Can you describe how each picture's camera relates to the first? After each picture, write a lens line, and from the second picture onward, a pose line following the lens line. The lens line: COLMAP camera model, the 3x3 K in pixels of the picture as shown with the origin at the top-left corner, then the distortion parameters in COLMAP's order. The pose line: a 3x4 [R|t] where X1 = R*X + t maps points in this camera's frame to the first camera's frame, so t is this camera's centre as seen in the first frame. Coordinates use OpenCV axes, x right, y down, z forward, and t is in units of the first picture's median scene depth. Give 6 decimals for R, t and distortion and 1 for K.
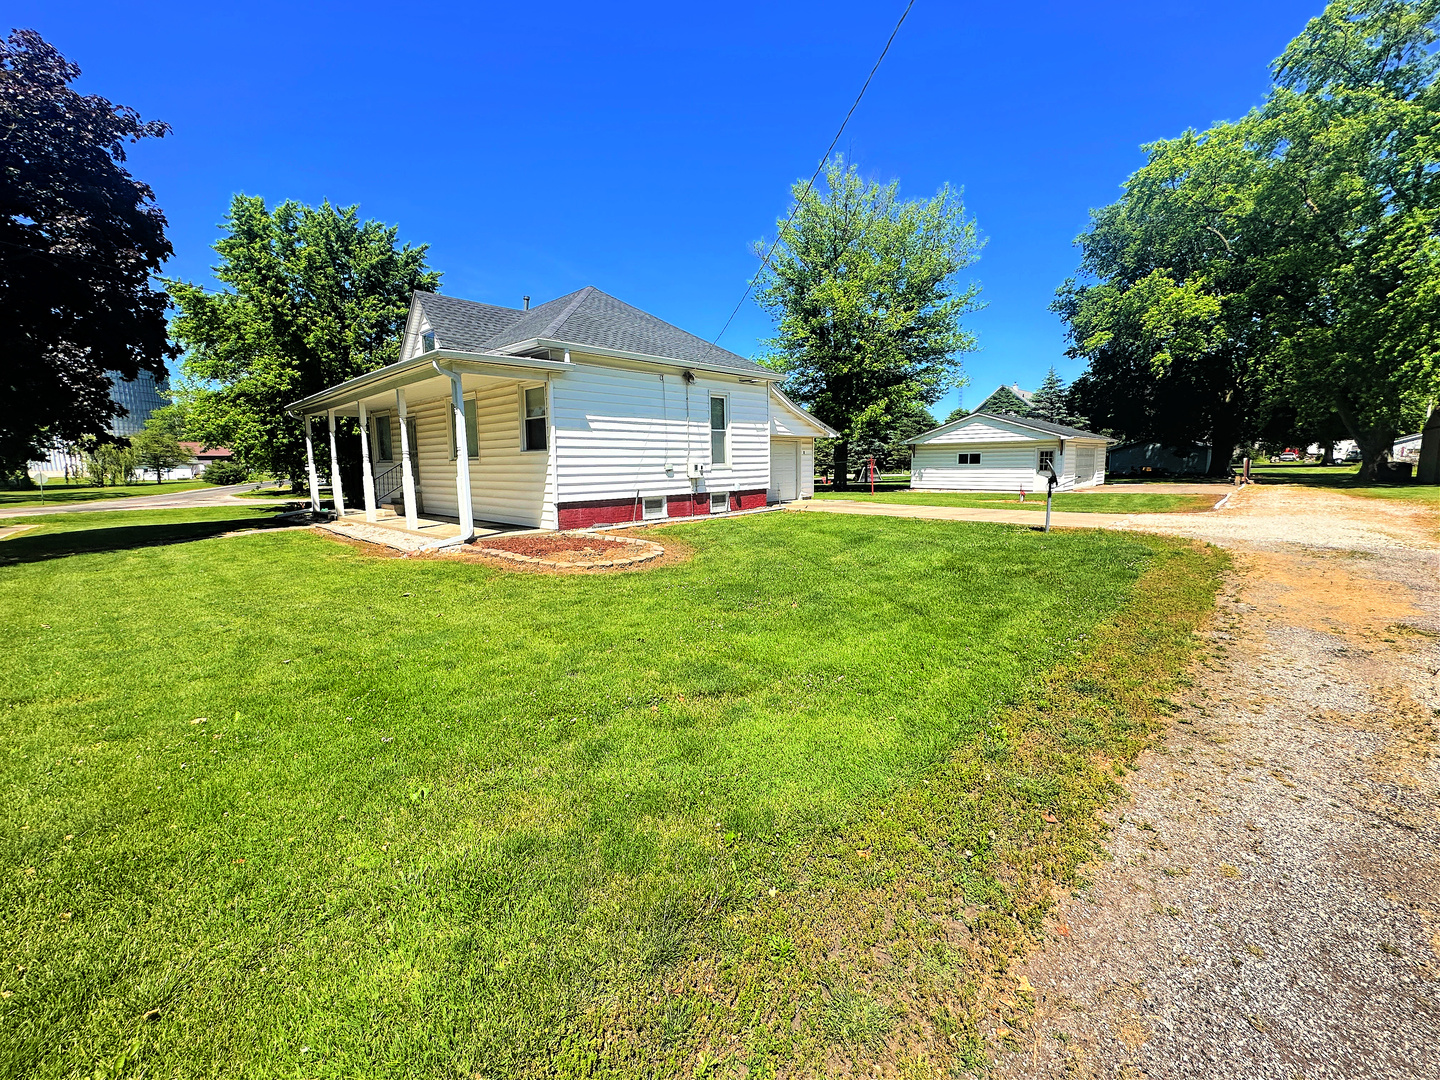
lens RADIAL K [[588.4, 0, 721.6], [0, 588.4, 542.0], [0, 0, 1]] dist [-0.003172, -0.000096]
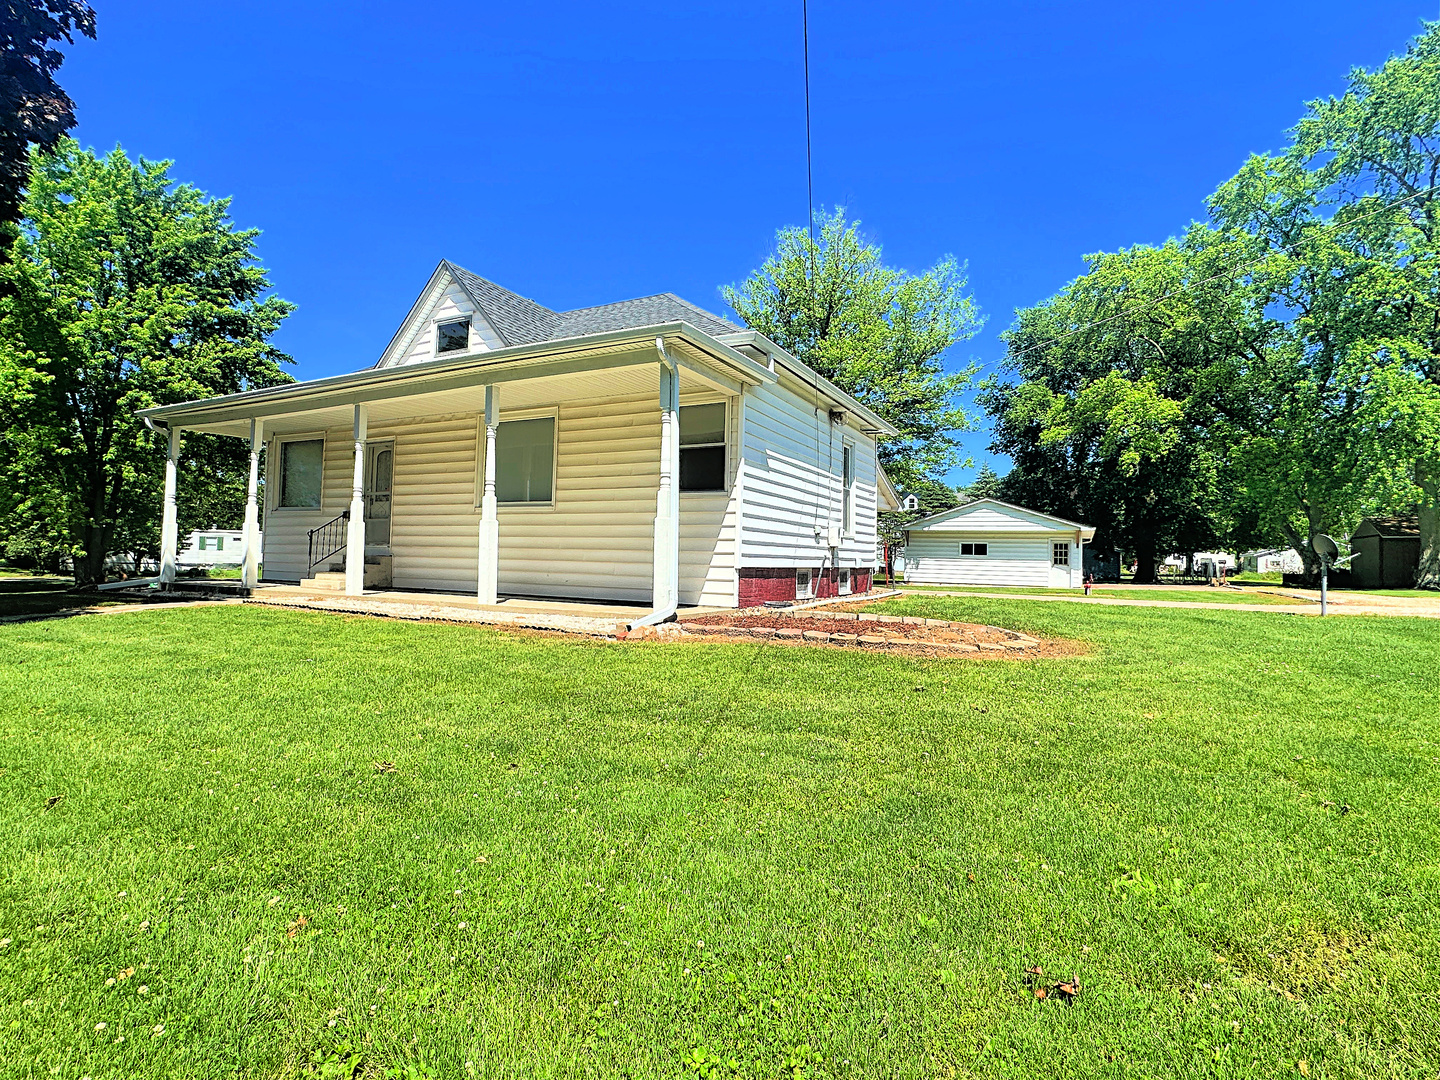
lens RADIAL K [[703.3, 0, 723.8], [0, 703.3, 539.8], [0, 0, 1]] dist [-0.002184, -0.001604]
pose [[0.960996, 0.044899, 0.272894, -0.238240], [-0.000607, 0.987074, -0.160265, 0.014611], [-0.276562, 0.153848, 0.948601, 0.103796]]
